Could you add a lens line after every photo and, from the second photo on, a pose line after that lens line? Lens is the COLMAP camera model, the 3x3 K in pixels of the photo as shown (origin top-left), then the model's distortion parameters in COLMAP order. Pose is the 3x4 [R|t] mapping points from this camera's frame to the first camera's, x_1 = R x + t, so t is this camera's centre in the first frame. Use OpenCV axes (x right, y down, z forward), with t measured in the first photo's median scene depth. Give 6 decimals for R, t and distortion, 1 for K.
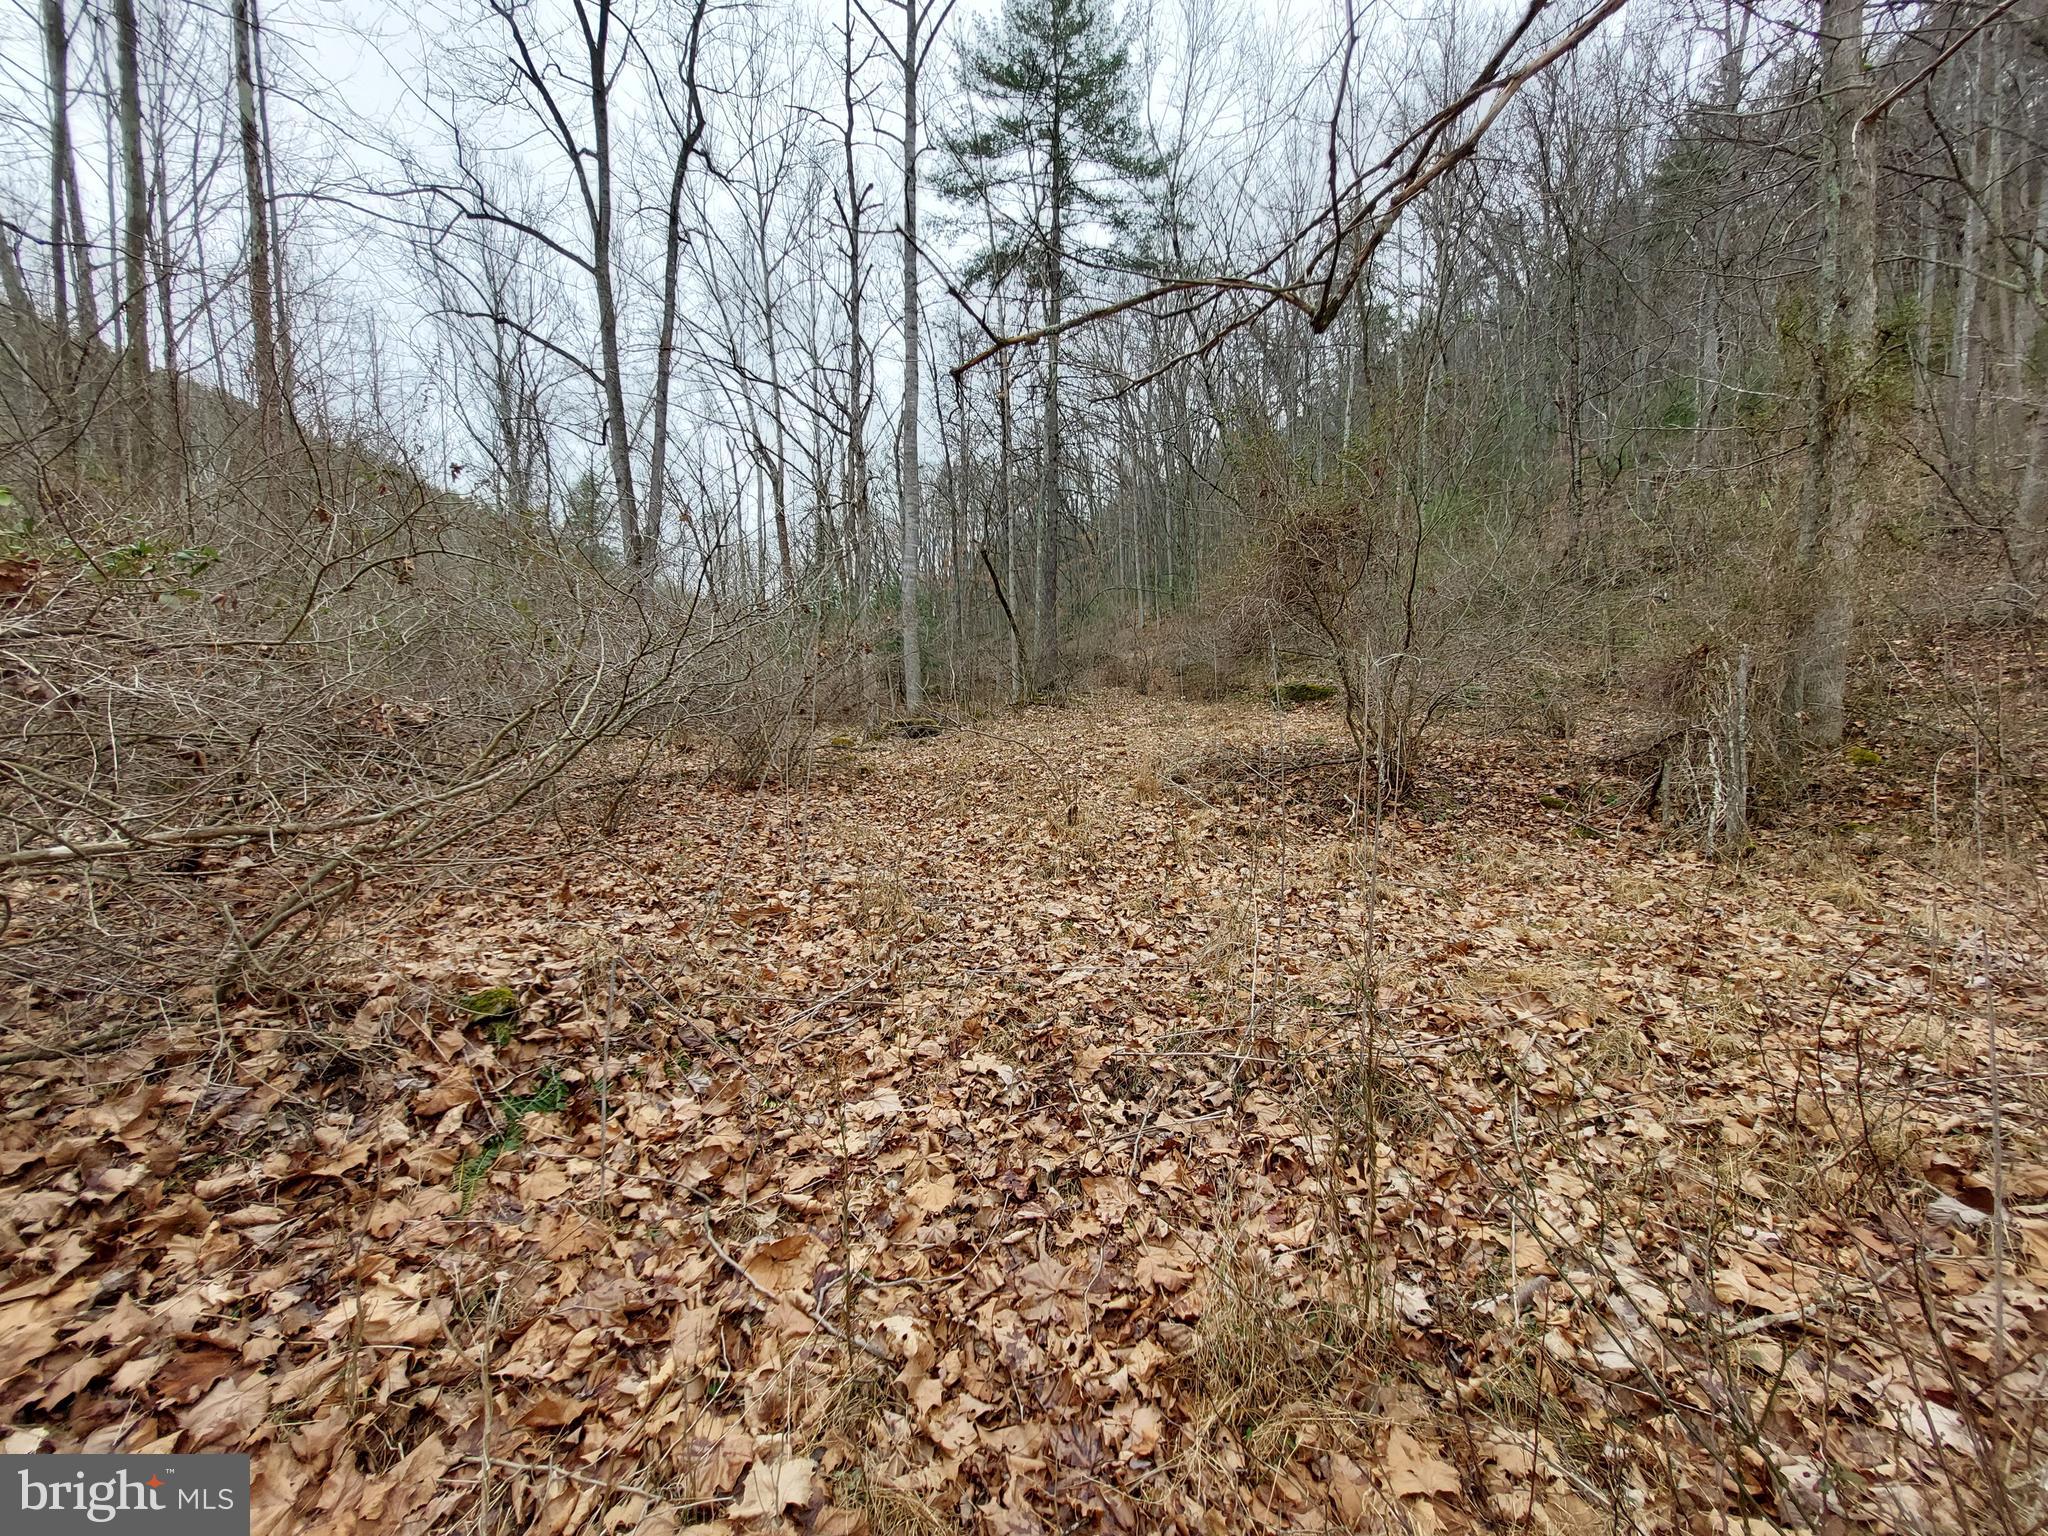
lens RADIAL K [[819.8, 0, 1027.7], [0, 819.8, 771.4], [0, 0, 1]] dist [-0.020193, 0.002465]
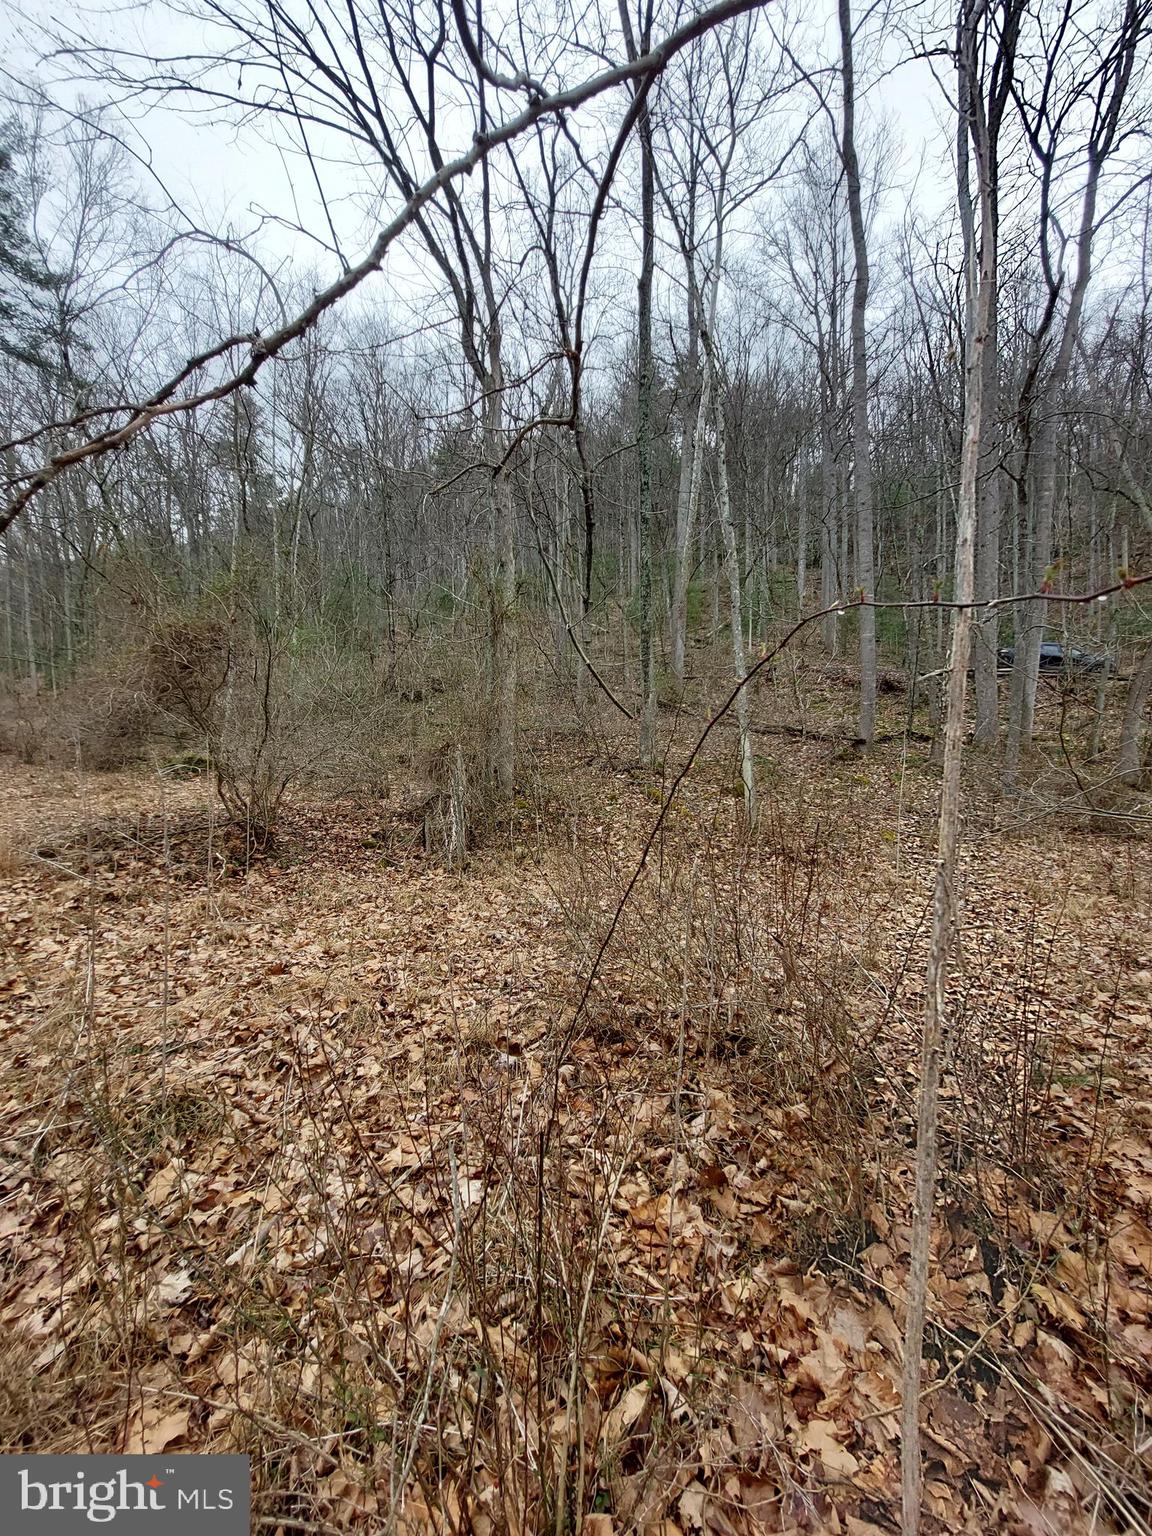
lens RADIAL K [[614.9, 0, 579.5], [0, 614.9, 770.9], [0, 0, 1]] dist [-0.020193, 0.002465]
pose [[0.649027, -0.002708, 0.760760, 0.081790], [0.062911, 0.996760, -0.050123, -0.032445], [-0.758159, 0.080392, 0.647095, -0.077680]]
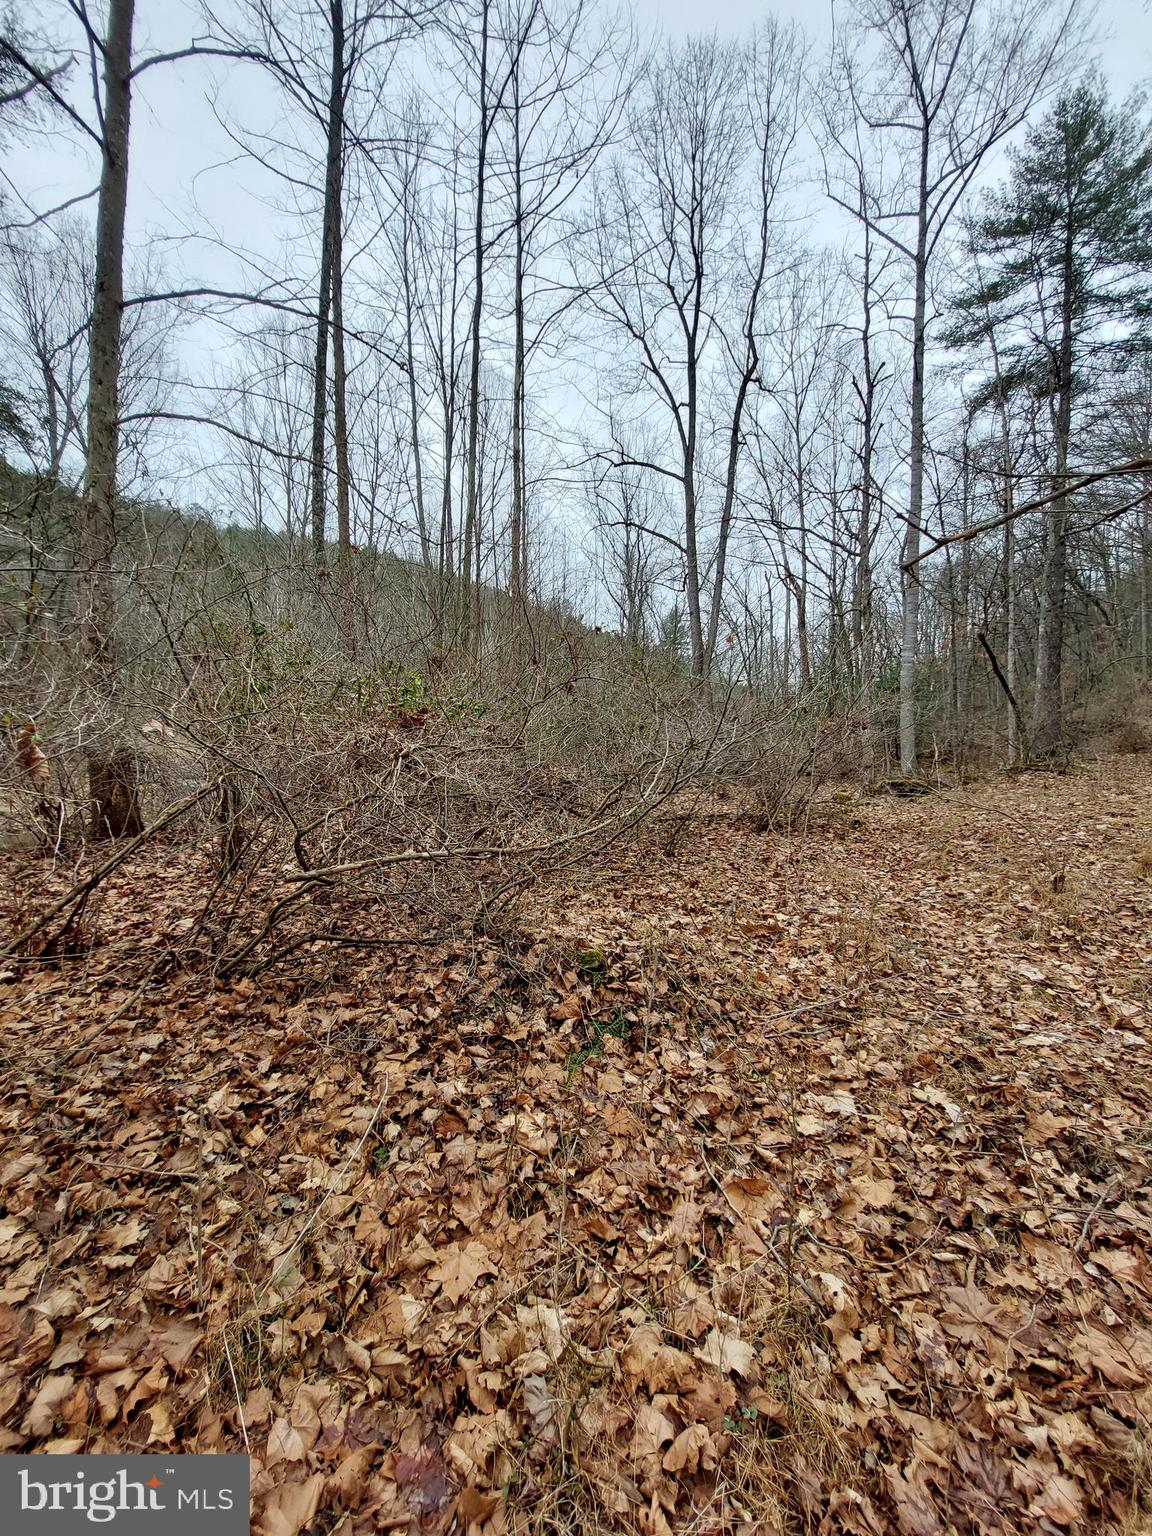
lens RADIAL K [[614.9, 0, 575.8], [0, 614.9, 772.7], [0, 0, 1]] dist [-0.020193, 0.002465]
pose [[0.803030, 0.029920, -0.595187, 0.030319], [-0.067789, 0.996842, -0.041350, -0.028713], [0.592071, 0.073552, 0.802522, -0.035414]]
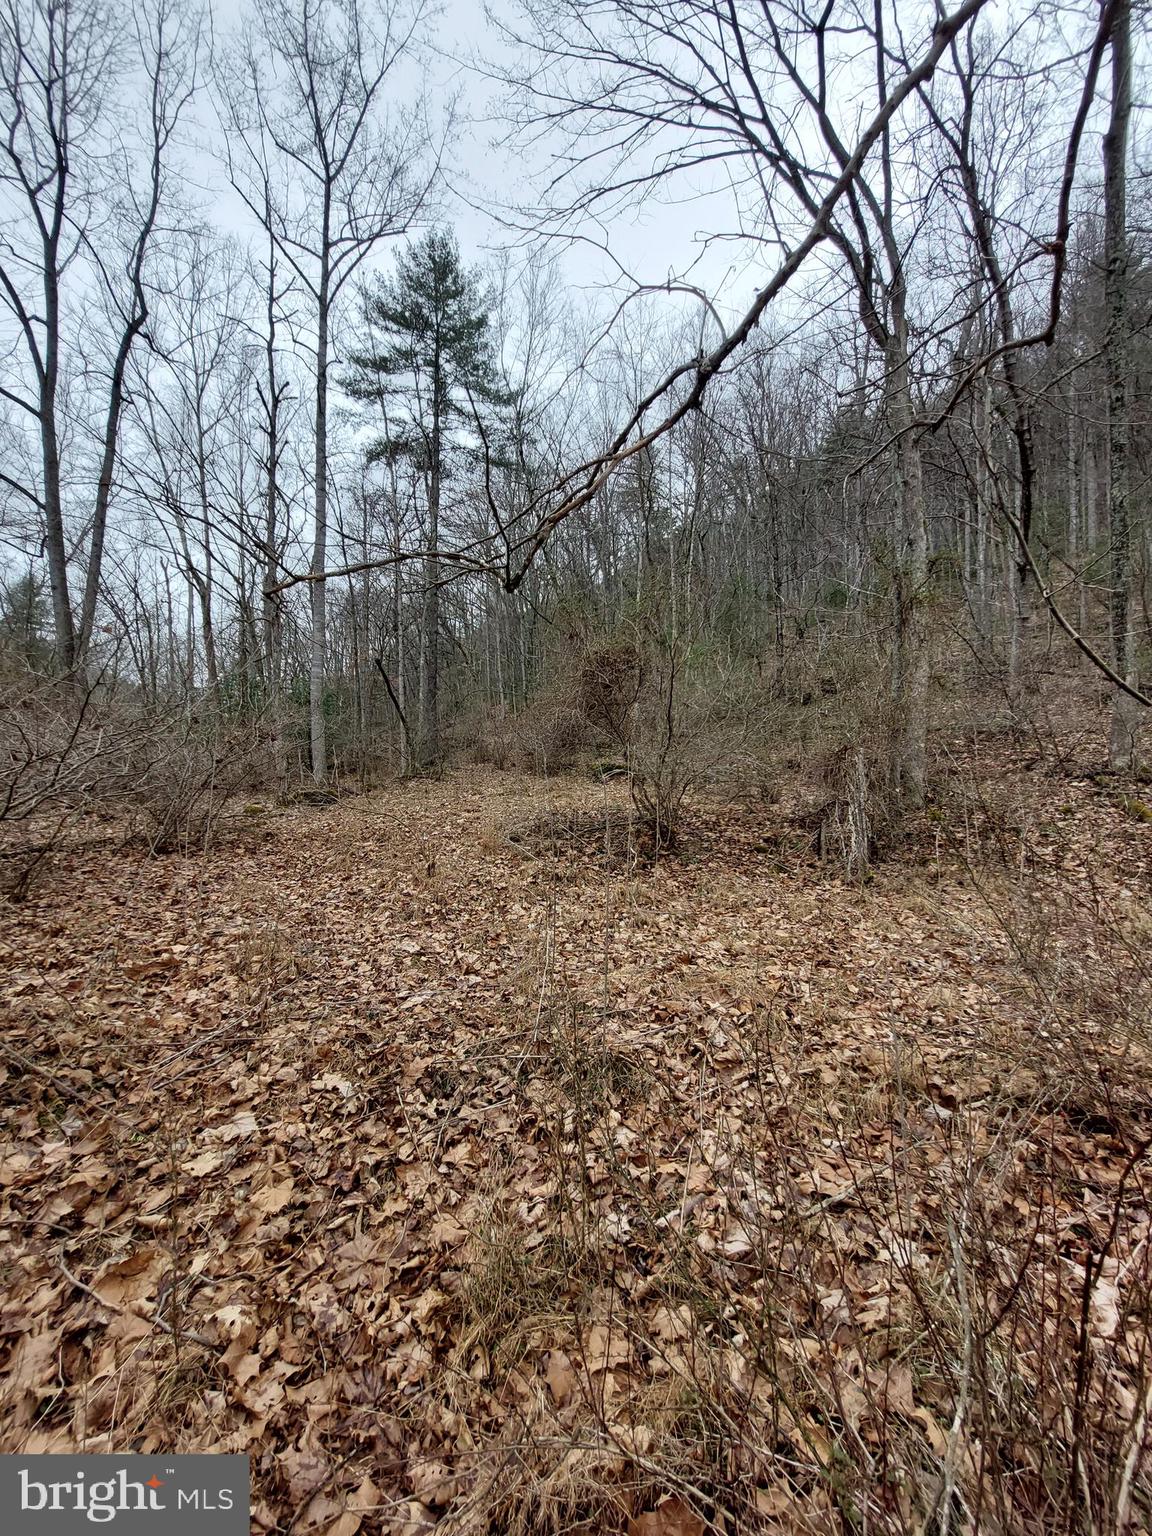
lens RADIAL K [[614.9, 0, 573.4], [0, 614.9, 775.8], [0, 0, 1]] dist [-0.020193, 0.002465]
pose [[0.969272, 0.001621, 0.245984, 0.061685], [0.017860, 0.996876, -0.076942, -0.032352], [-0.245341, 0.078971, 0.966215, -0.046861]]
